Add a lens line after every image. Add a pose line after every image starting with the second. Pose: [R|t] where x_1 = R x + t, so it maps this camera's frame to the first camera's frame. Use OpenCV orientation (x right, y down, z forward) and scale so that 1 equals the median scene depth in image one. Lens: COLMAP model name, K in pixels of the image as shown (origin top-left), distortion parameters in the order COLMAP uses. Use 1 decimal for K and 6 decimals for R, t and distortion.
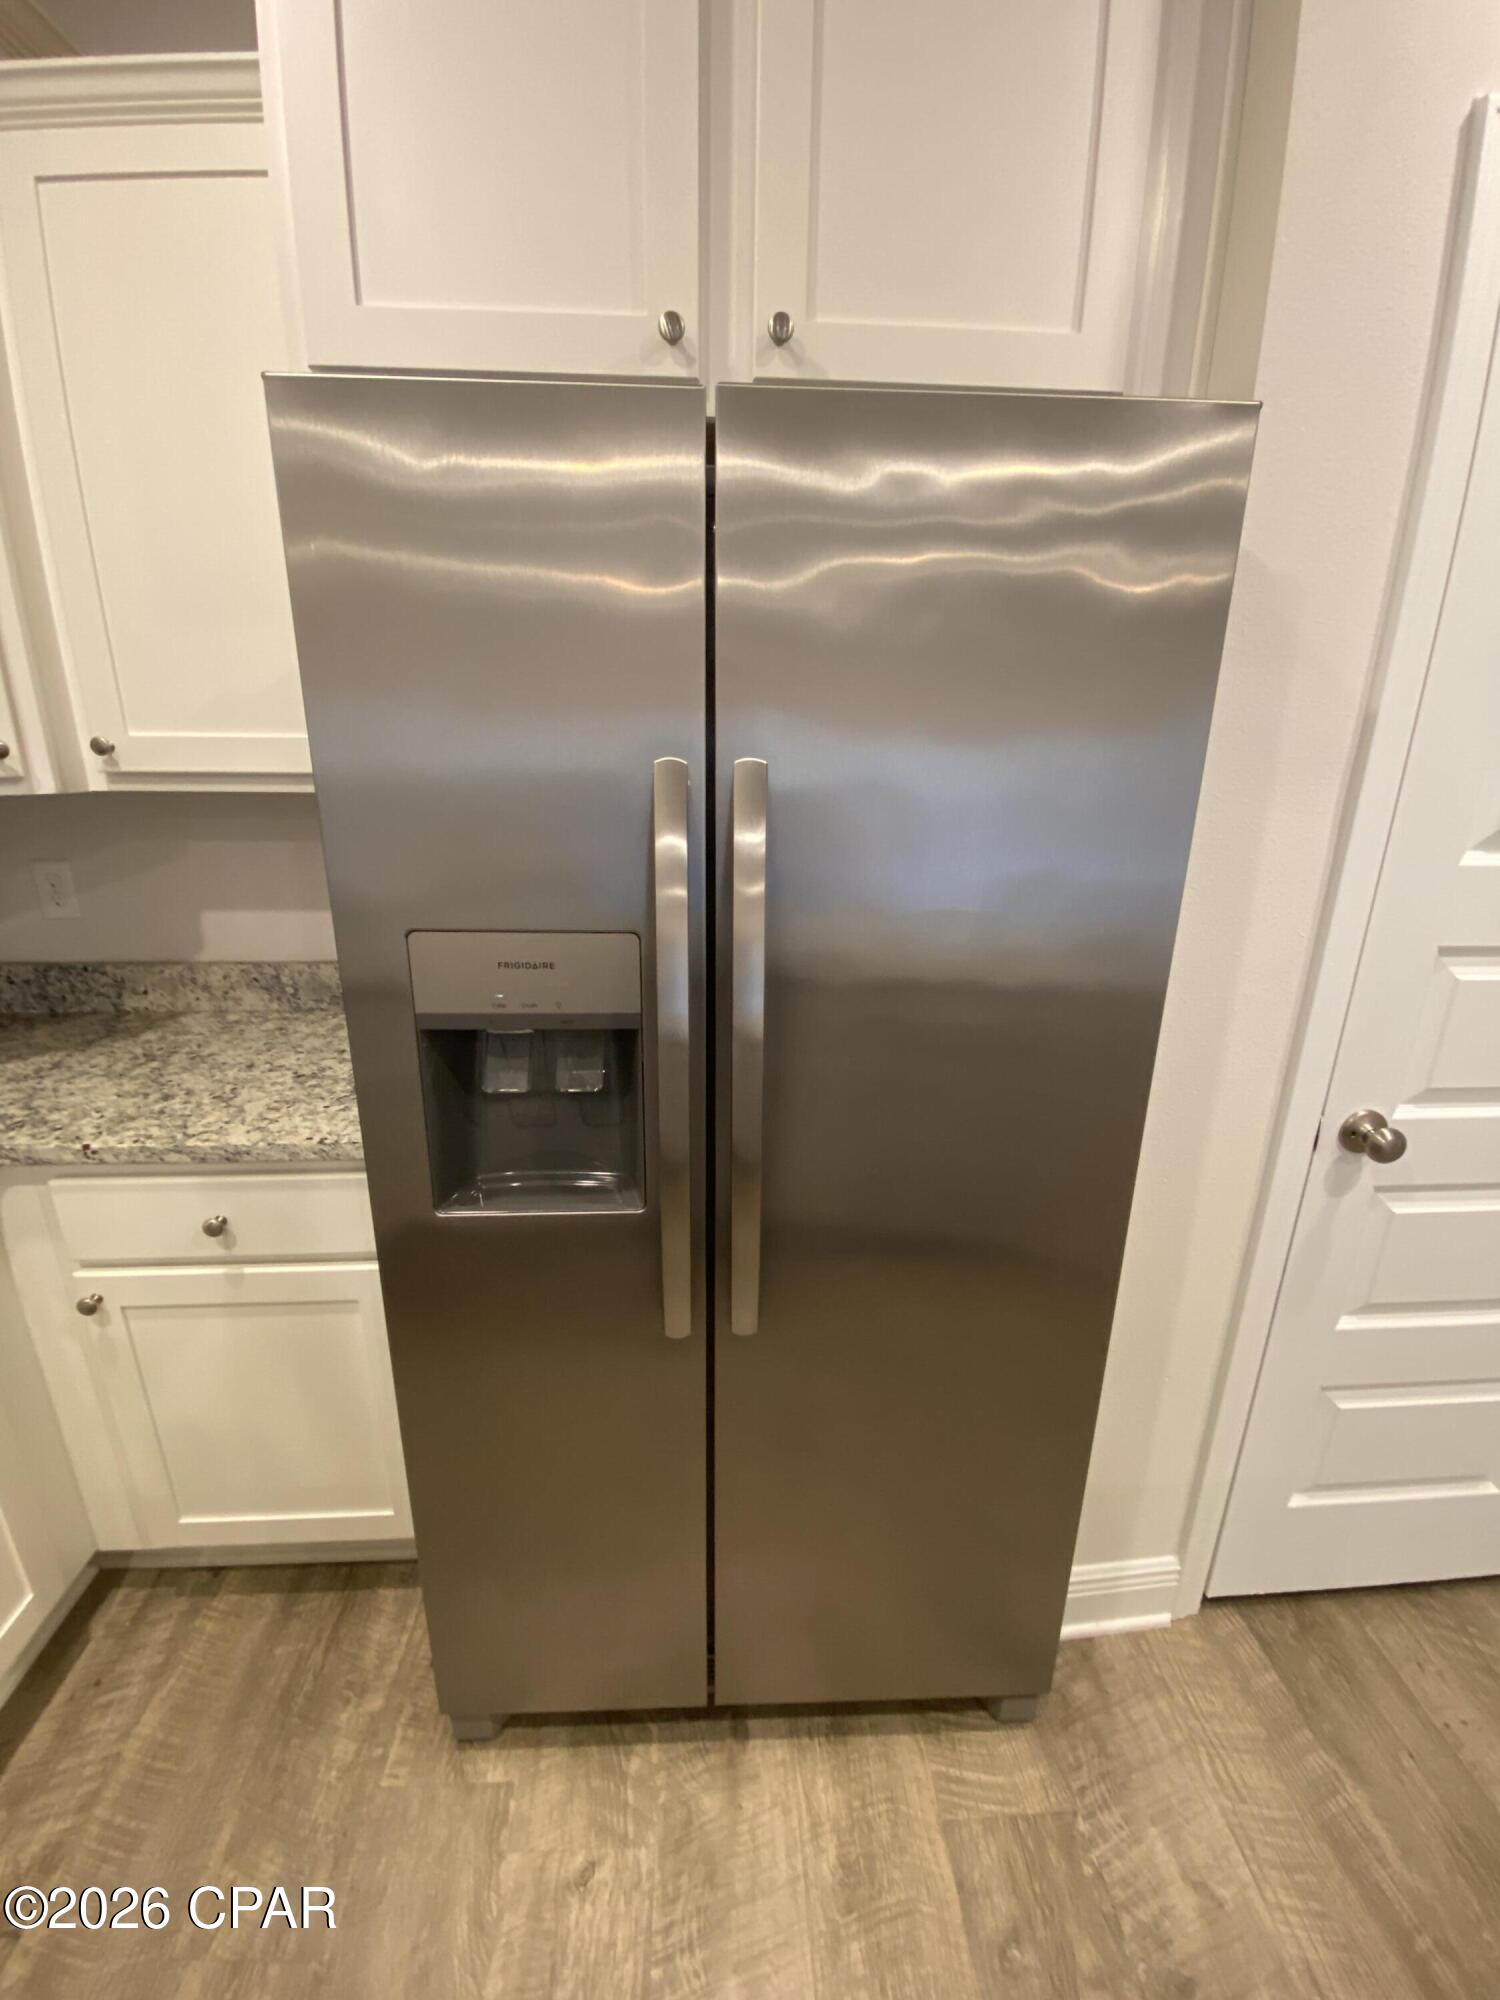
lens RADIAL K [[810.3, 0, 750.0], [0, 810.3, 1000.0], [0, 0, 1]] dist [0.017396, -0.018937]
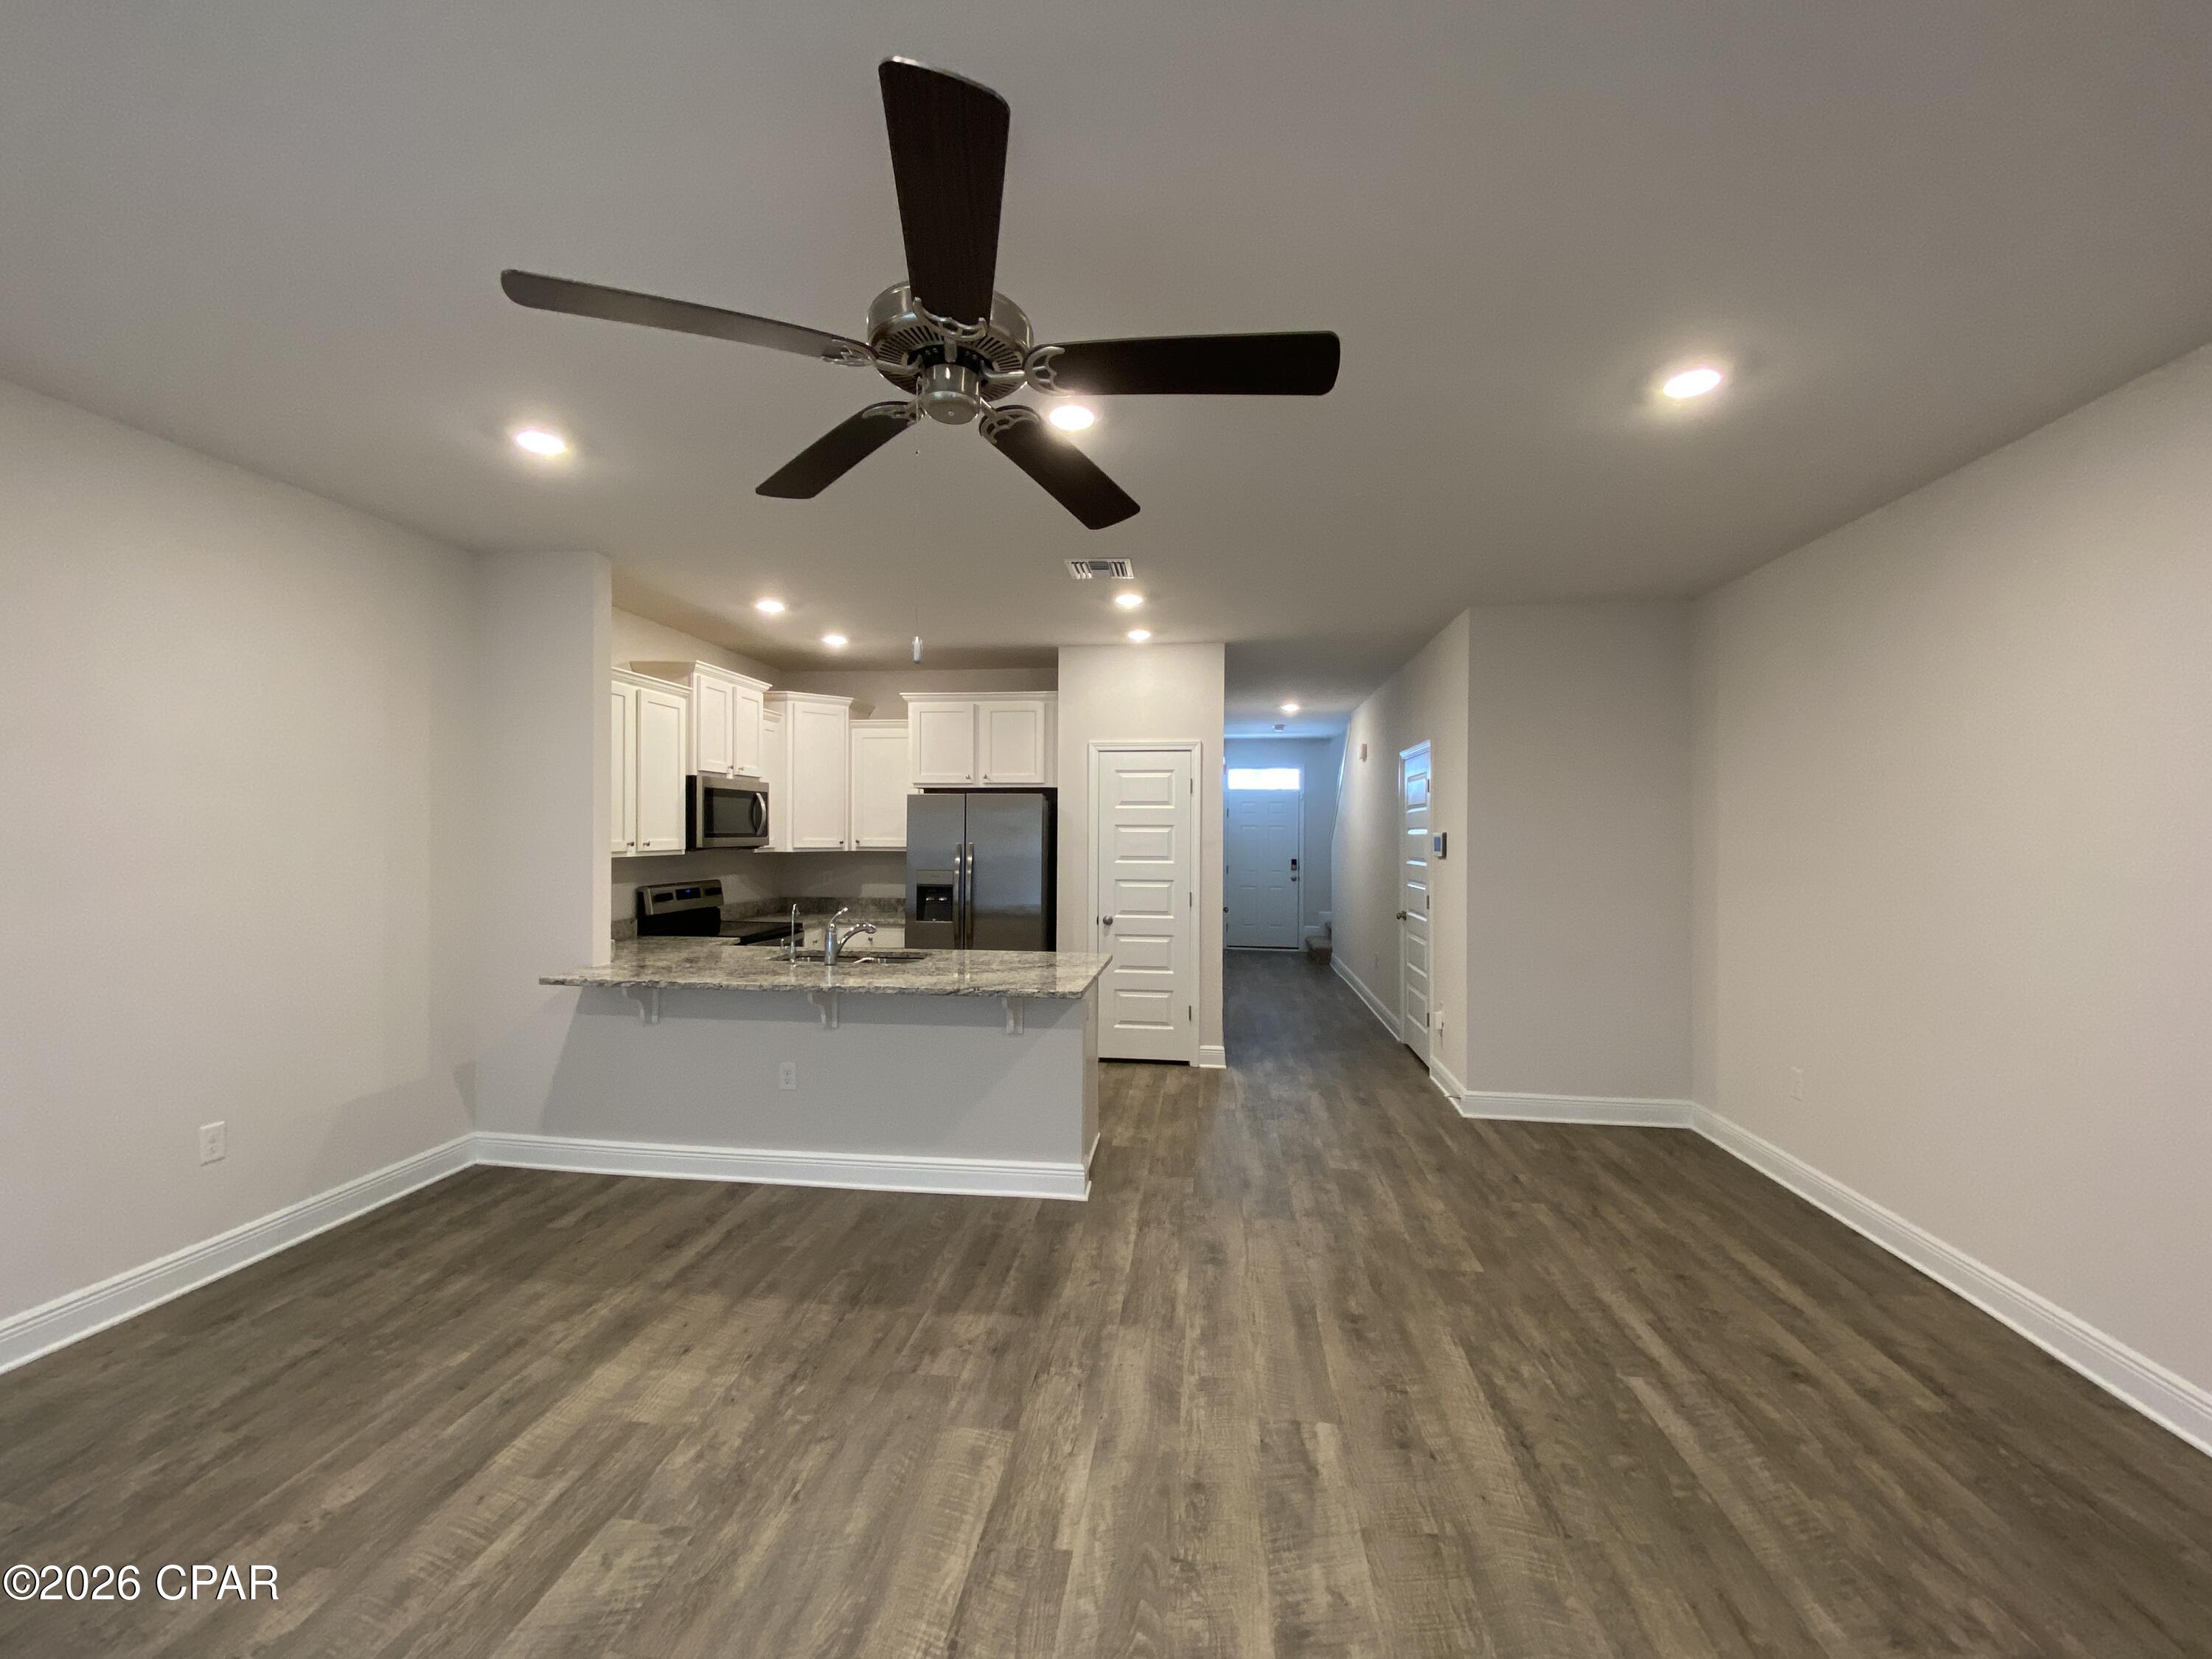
lens RADIAL K [[896.2, 0, 1106.0], [0, 896.2, 829.5], [0, 0, 1]] dist [0.017396, -0.018937]
pose [[0.984441, -0.006265, -0.175604, 1.561471], [-0.046565, 0.954334, -0.295091, 1.115276], [0.169433, 0.298676, 0.939194, -3.742825]]
